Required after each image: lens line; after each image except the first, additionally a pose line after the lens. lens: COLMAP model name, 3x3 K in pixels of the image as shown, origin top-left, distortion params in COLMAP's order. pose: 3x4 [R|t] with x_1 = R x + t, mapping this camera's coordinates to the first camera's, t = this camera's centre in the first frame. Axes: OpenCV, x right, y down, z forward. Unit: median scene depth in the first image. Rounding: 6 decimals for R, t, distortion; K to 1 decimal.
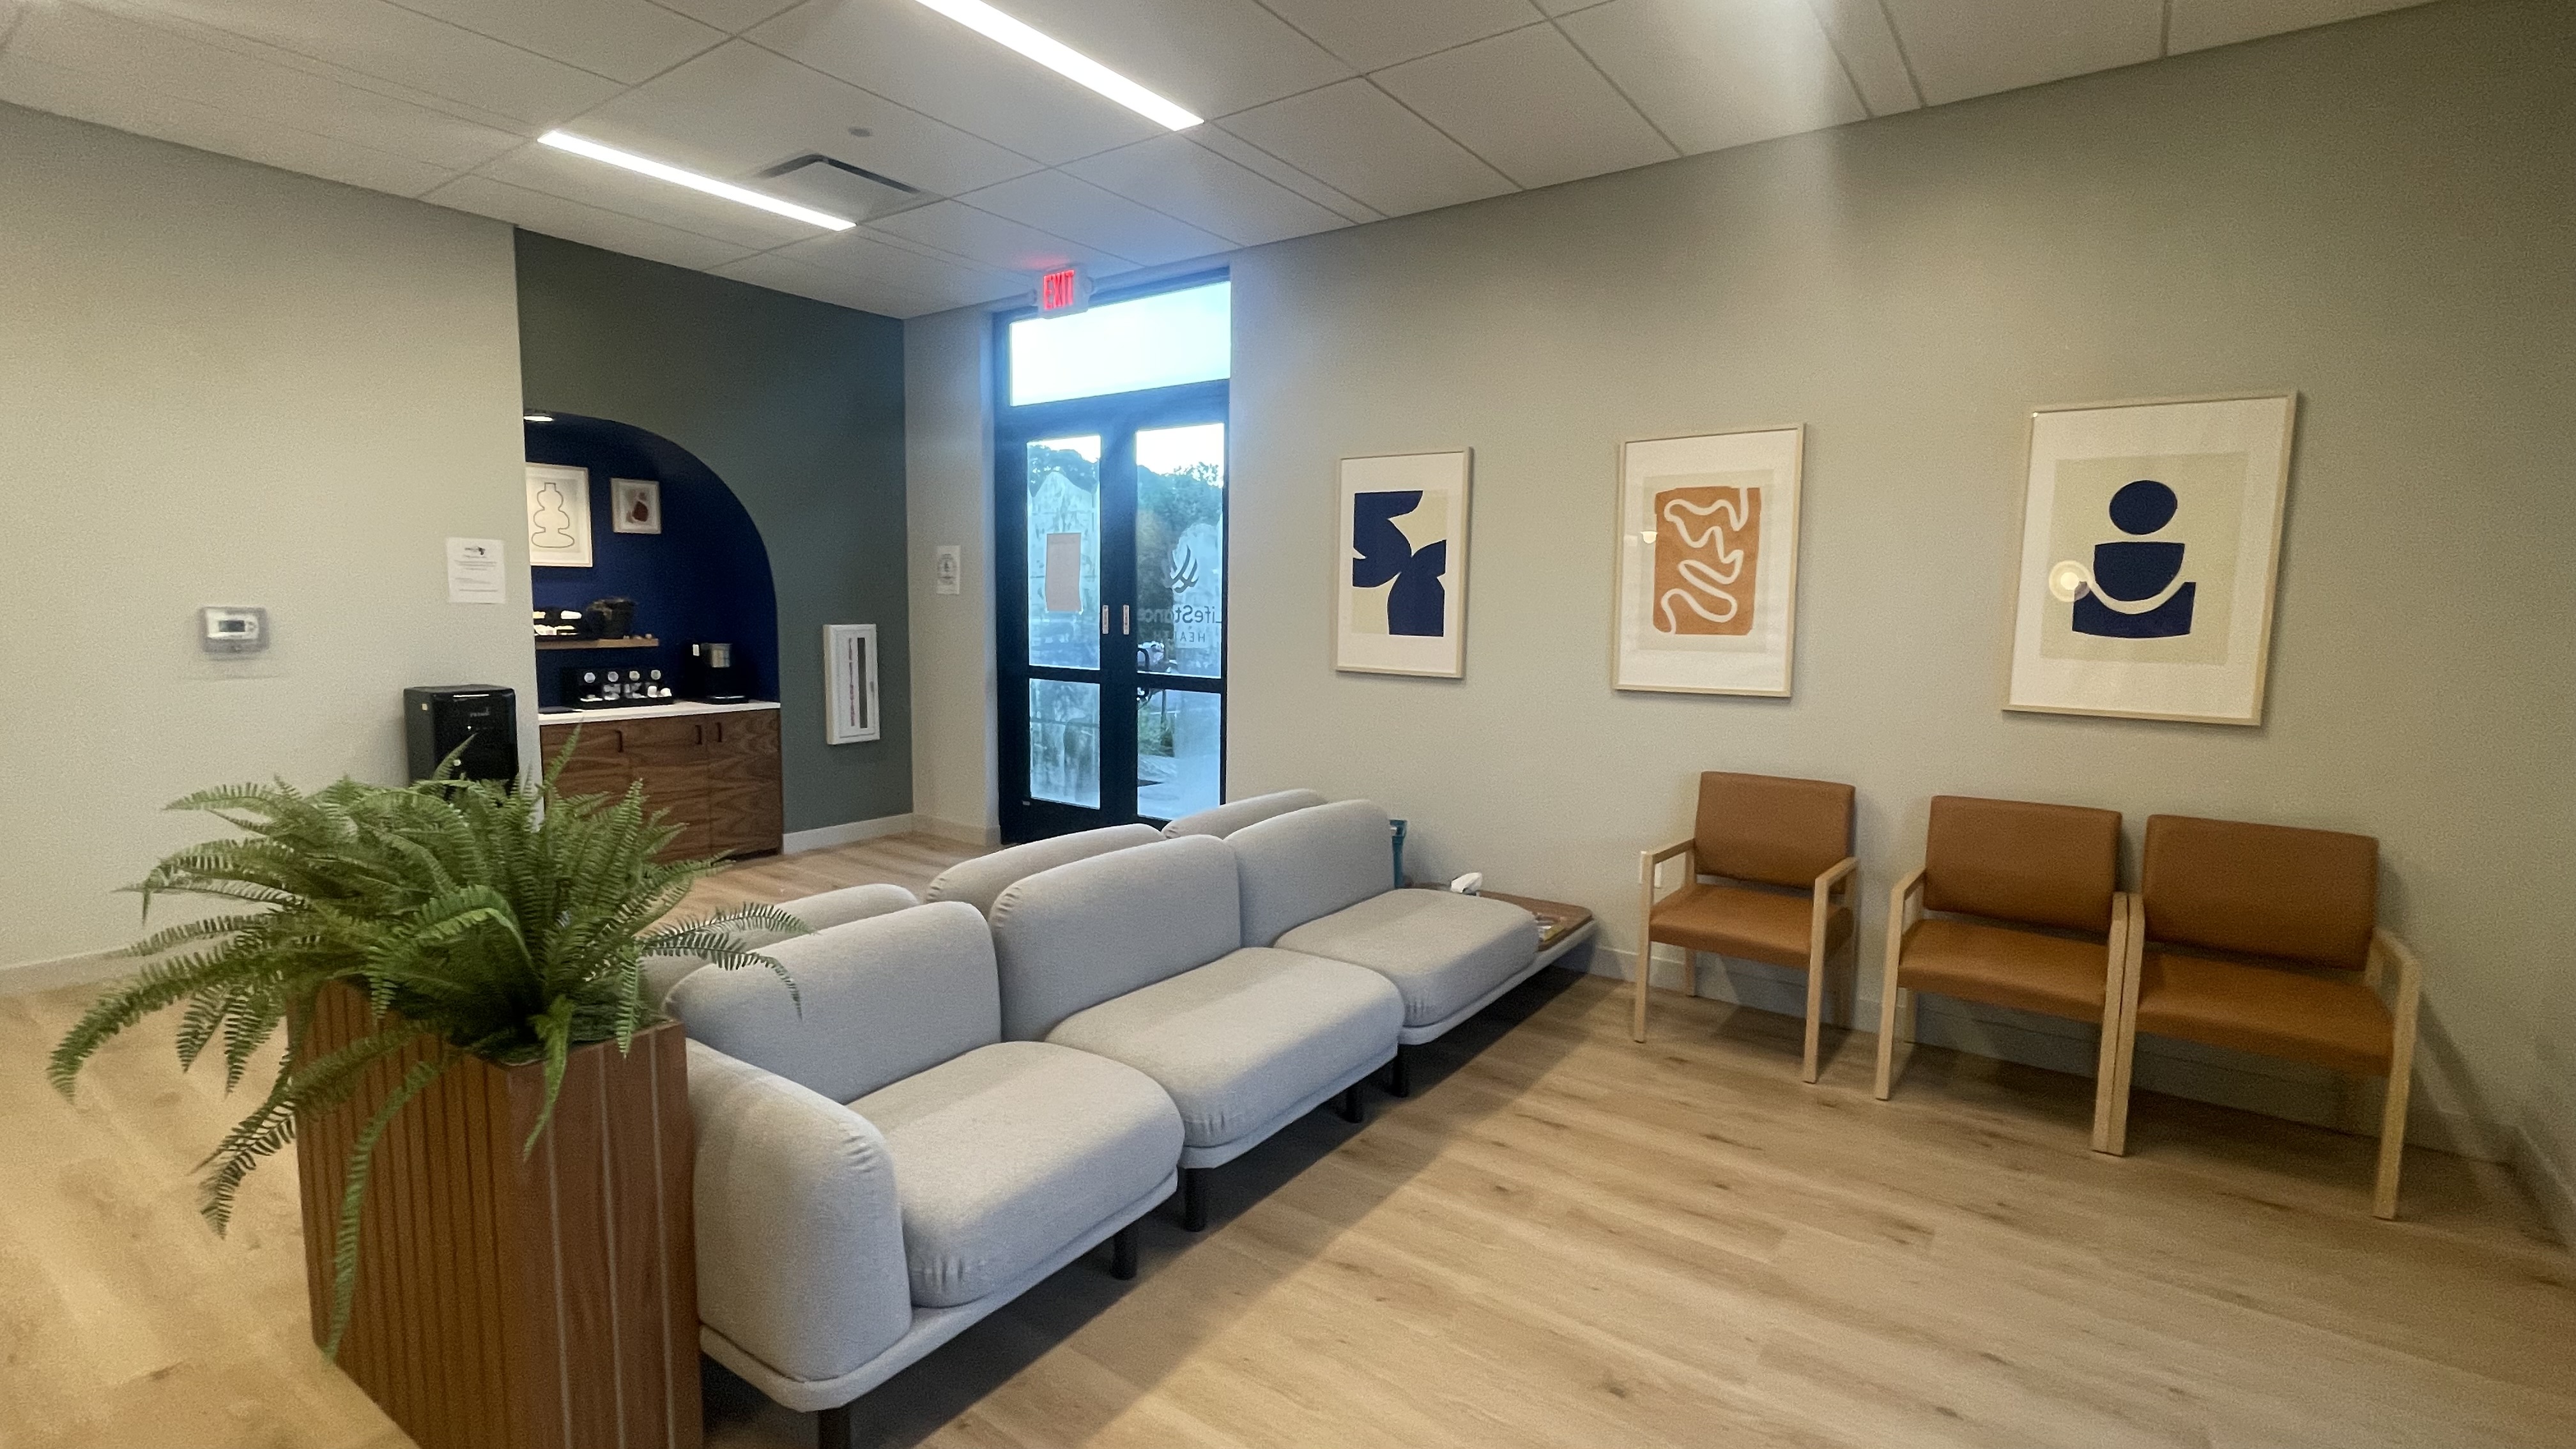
lens RADIAL K [[1190.0, 0, 1288.0], [0, 1190.0, 724.5], [0, 0, 1]] dist [-0.001664, -0.000233]
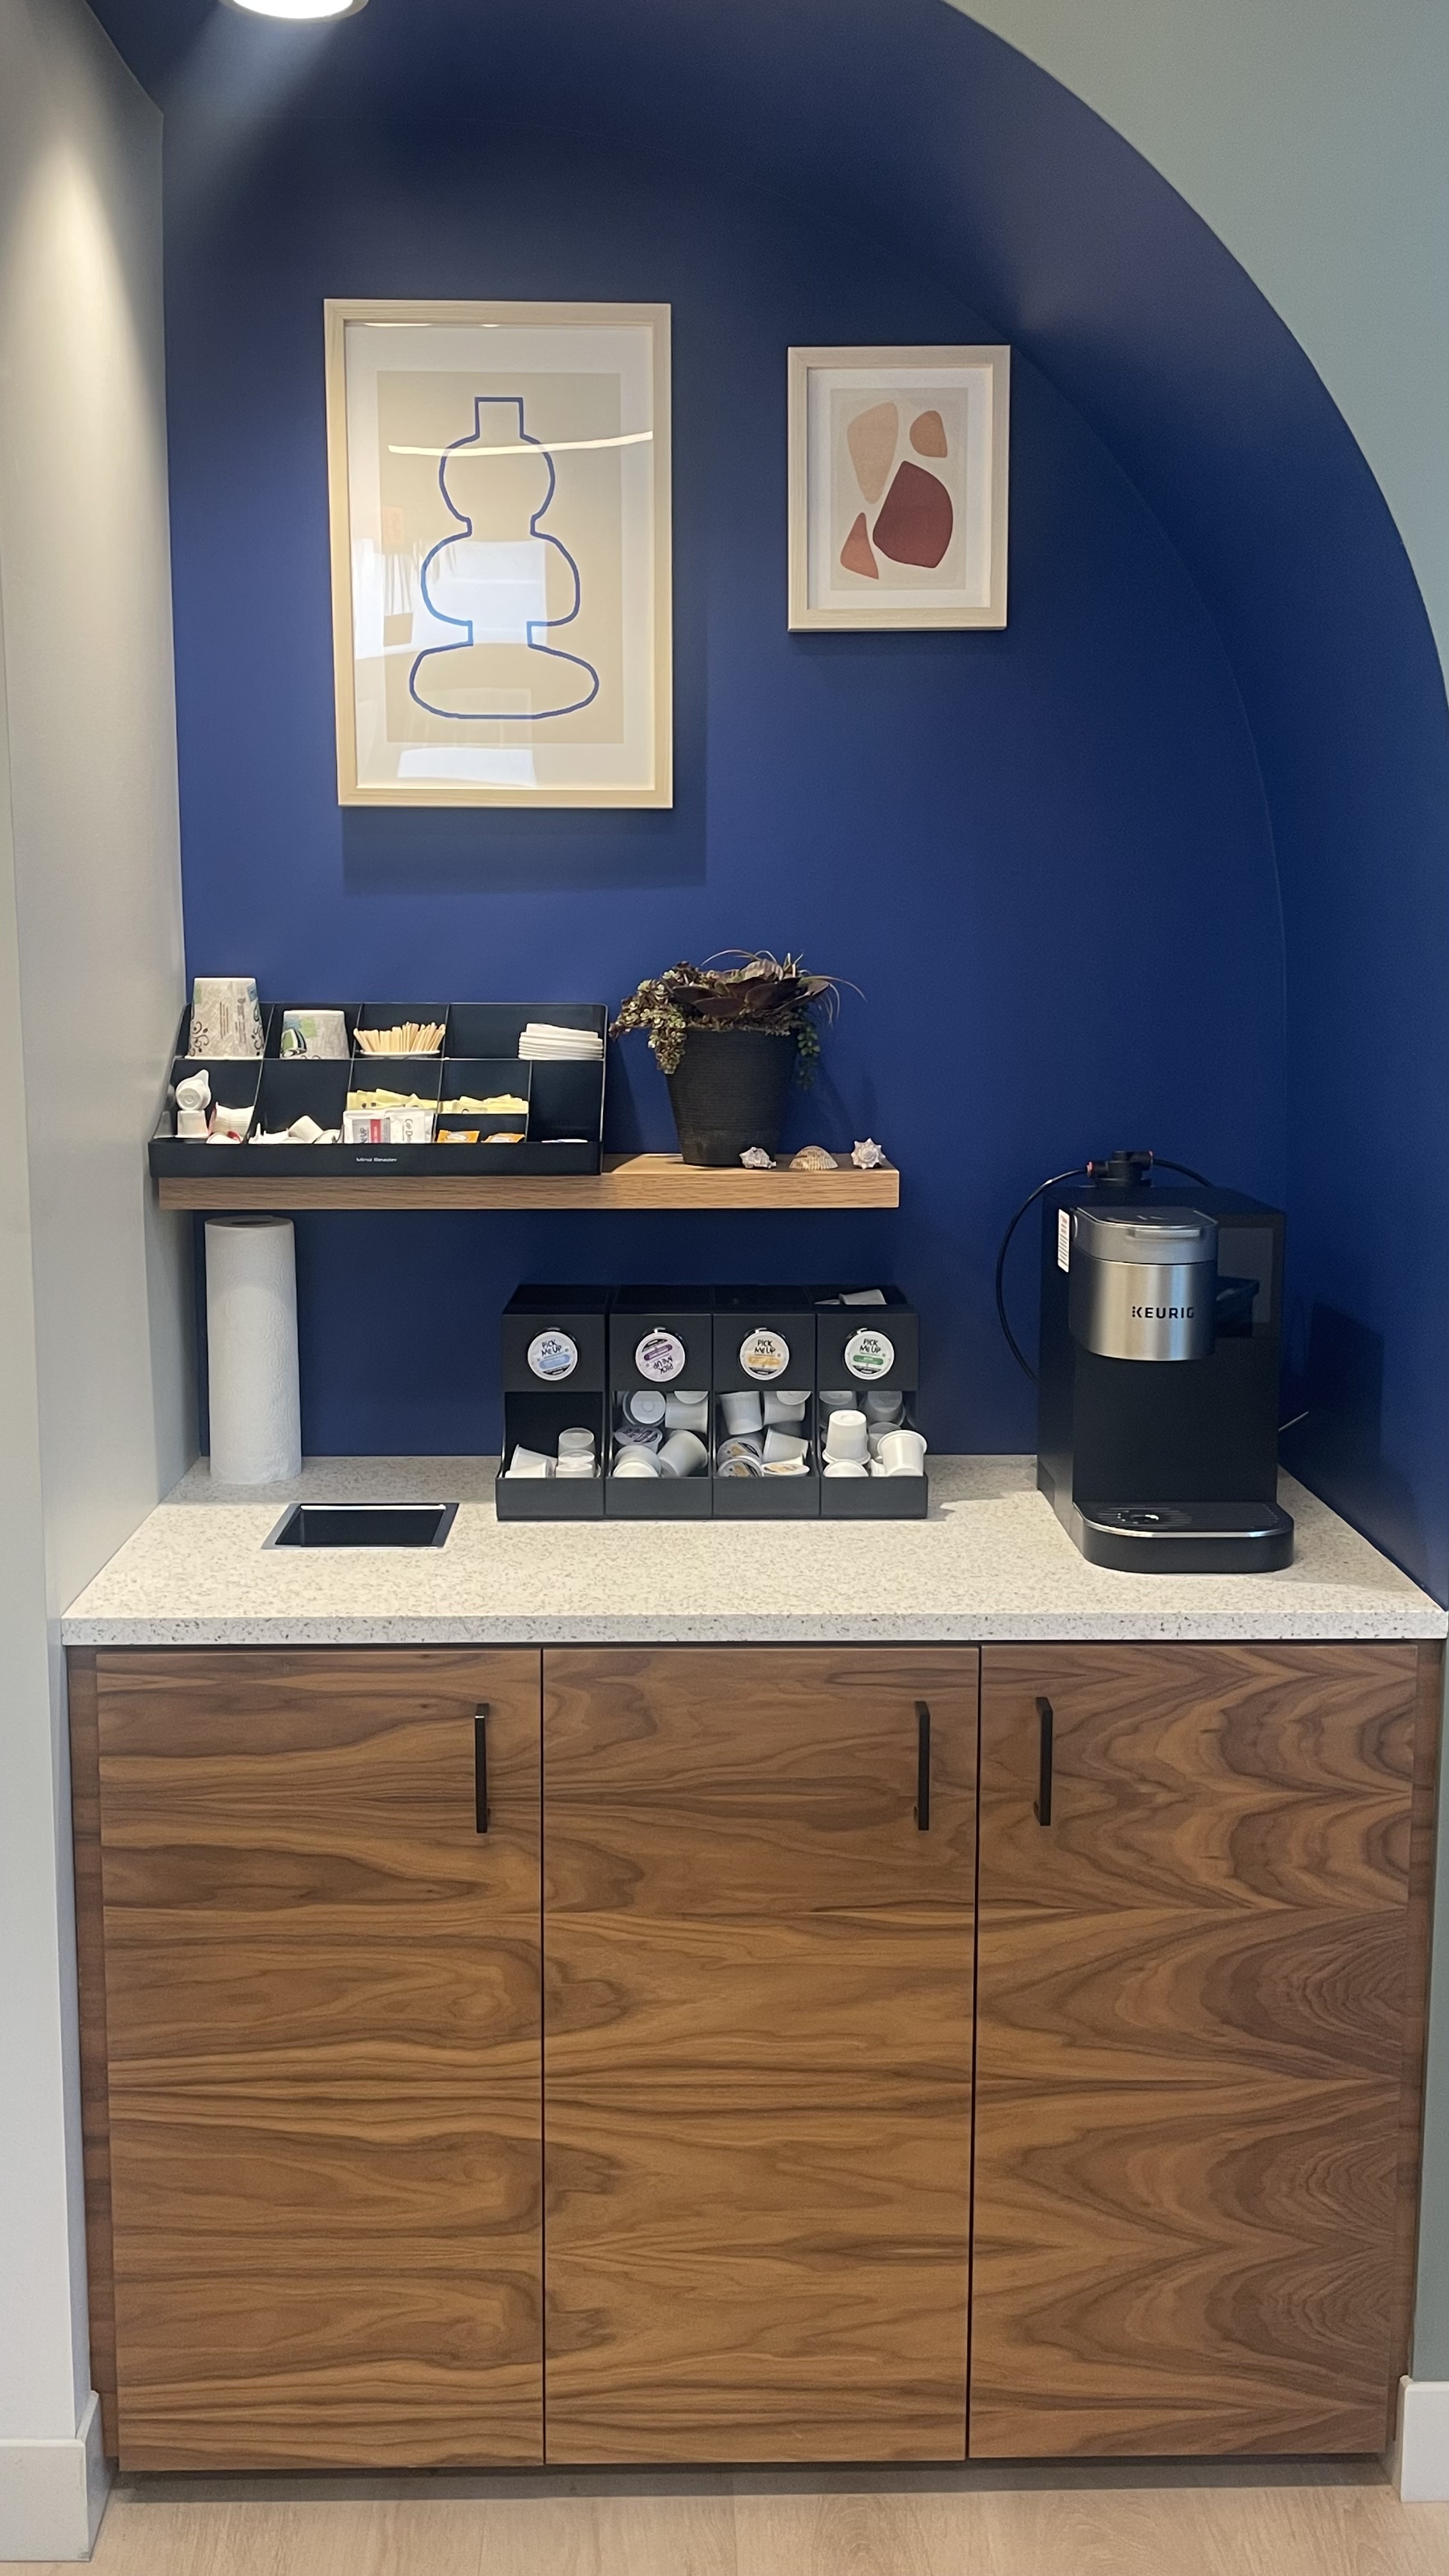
lens RADIAL K [[2217.1, 0, 724.5], [0, 2217.1, 1288.0], [0, 0, 1]] dist [0.032055, 0.003182]
pose [[0.615996, 0.108816, -0.780197, -0.266864], [-0.077191, 0.993985, 0.077688, -0.079592], [0.783958, 0.012369, 0.620690, 0.761221]]
